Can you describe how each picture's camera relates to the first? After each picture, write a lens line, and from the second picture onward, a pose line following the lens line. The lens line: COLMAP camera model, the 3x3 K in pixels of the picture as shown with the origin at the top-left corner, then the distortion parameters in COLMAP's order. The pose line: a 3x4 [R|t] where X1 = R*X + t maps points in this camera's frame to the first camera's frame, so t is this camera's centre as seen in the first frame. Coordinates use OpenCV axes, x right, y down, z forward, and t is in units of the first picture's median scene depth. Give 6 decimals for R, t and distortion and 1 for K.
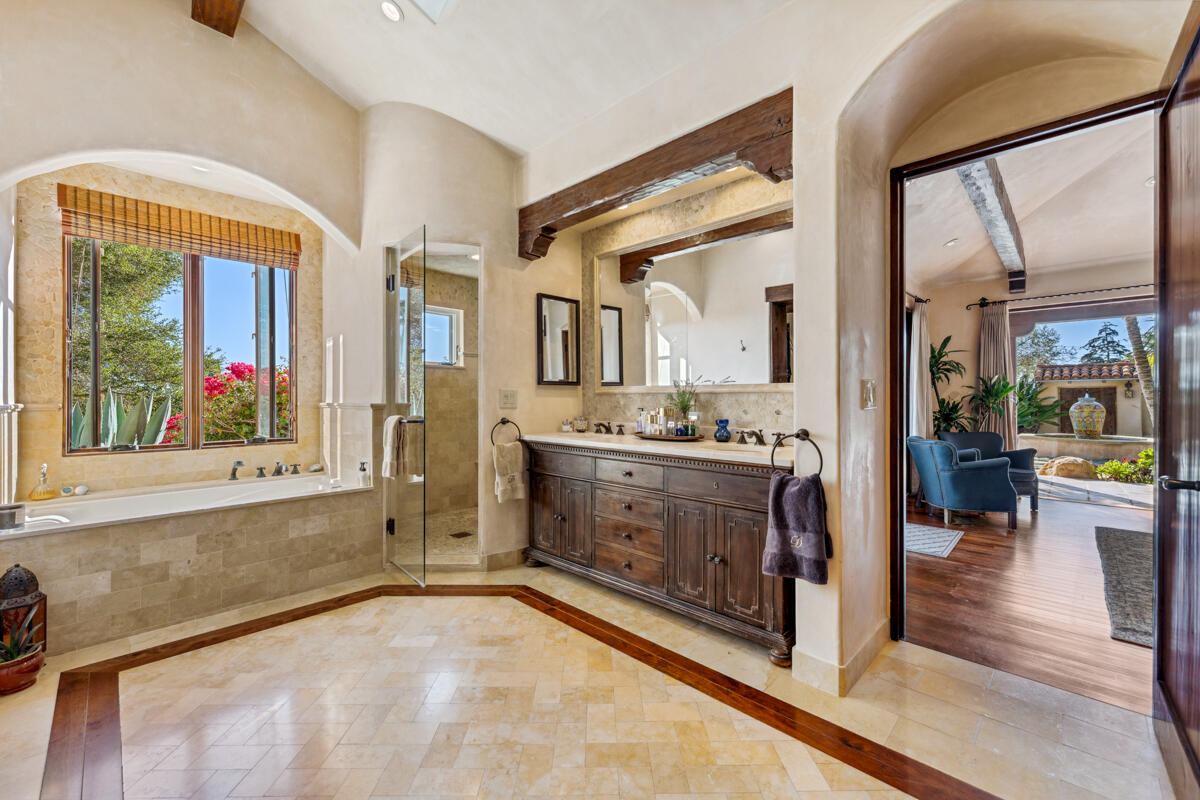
lens RADIAL K [[483.9, 0, 598.7], [0, 483.9, 396.2], [0, 0, 1]] dist [0.000667, 0.000116]
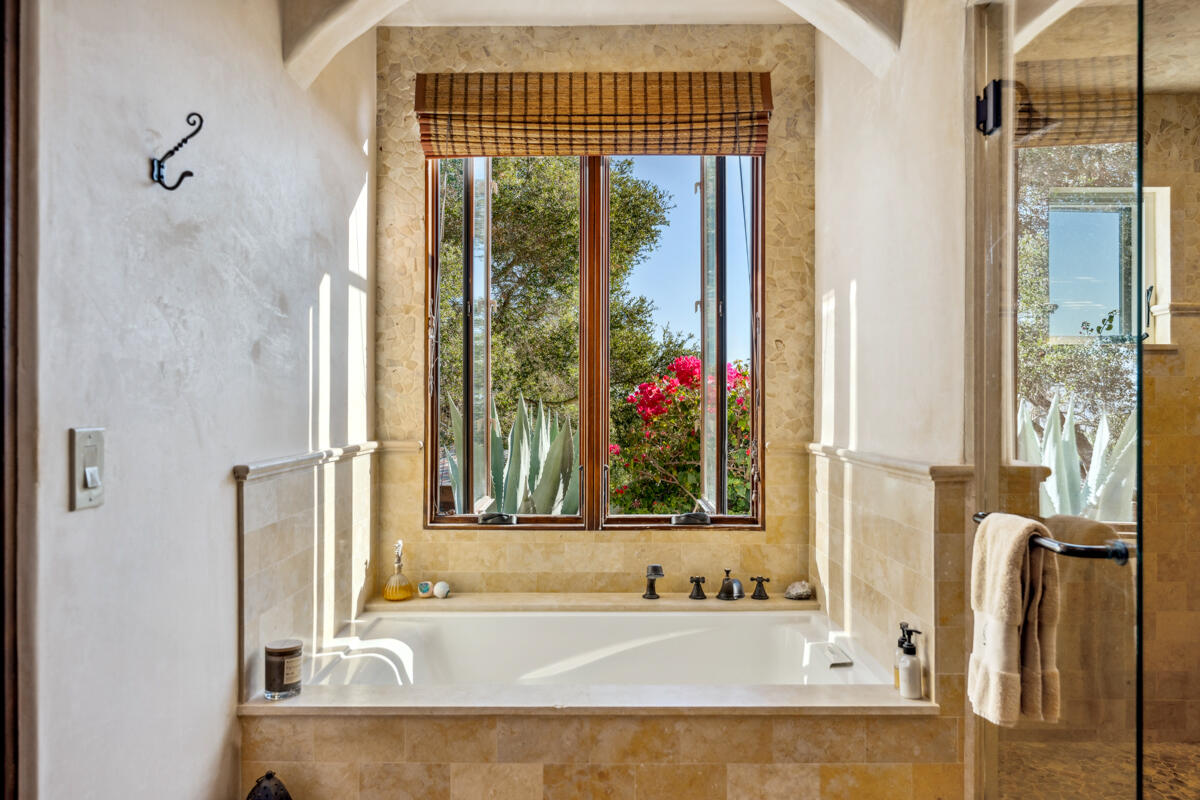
lens RADIAL K [[792.6, 0, 598.9], [0, 792.6, 405.1], [0, 0, 1]] dist [0.001266, 0.001061]
pose [[0.693264, 0.006018, -0.720659, -0.214546], [0.001929, 0.999946, 0.010206, -0.032882], [0.720681, -0.008466, 0.693215, 0.411673]]
